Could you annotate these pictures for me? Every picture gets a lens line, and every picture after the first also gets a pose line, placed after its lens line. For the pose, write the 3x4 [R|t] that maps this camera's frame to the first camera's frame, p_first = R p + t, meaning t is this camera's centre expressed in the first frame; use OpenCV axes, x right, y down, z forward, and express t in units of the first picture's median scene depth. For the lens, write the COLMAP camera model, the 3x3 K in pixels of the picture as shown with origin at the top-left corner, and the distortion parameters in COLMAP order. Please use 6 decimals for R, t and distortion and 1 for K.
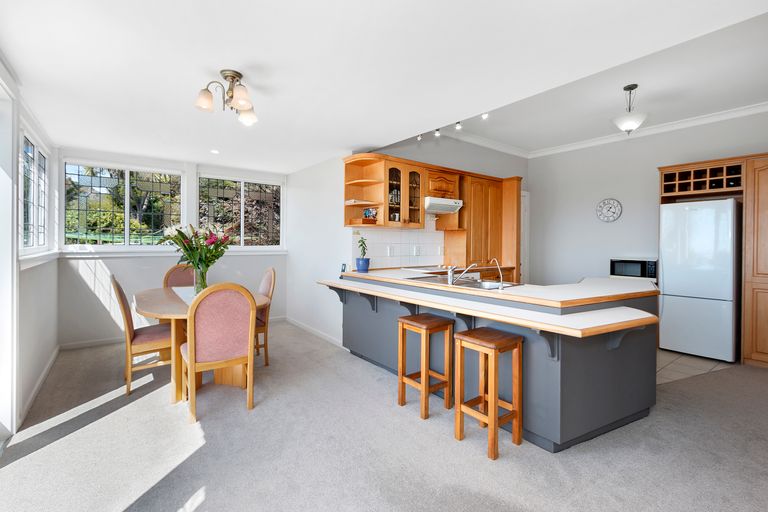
lens RADIAL K [[359.8, 0, 384.0], [0, 359.8, 256.0], [0, 0, 1]] dist [0.000560, 0.000159]
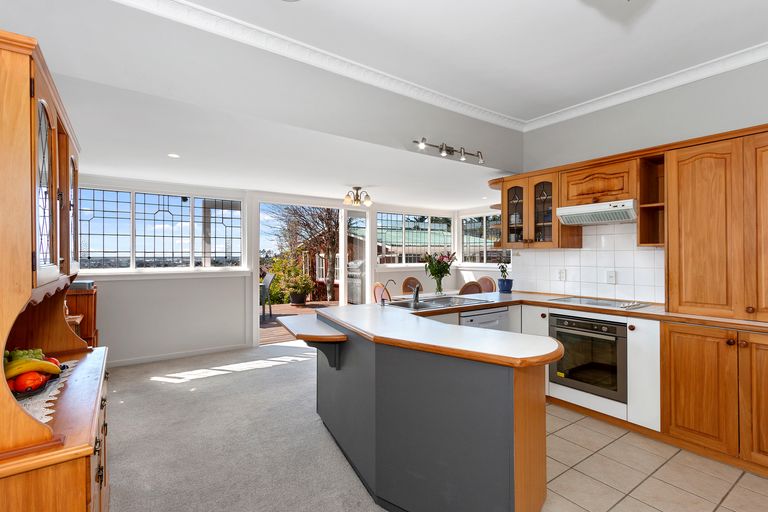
lens RADIAL K [[359.8, 0, 384.0], [0, 359.8, 256.0], [0, 0, 1]] dist [0.000560, 0.000159]
pose [[-0.036789, -0.005869, -0.999306, 0.960844], [-0.034431, 0.999396, -0.004602, -0.042235], [0.998730, 0.034238, -0.036969, 0.664765]]
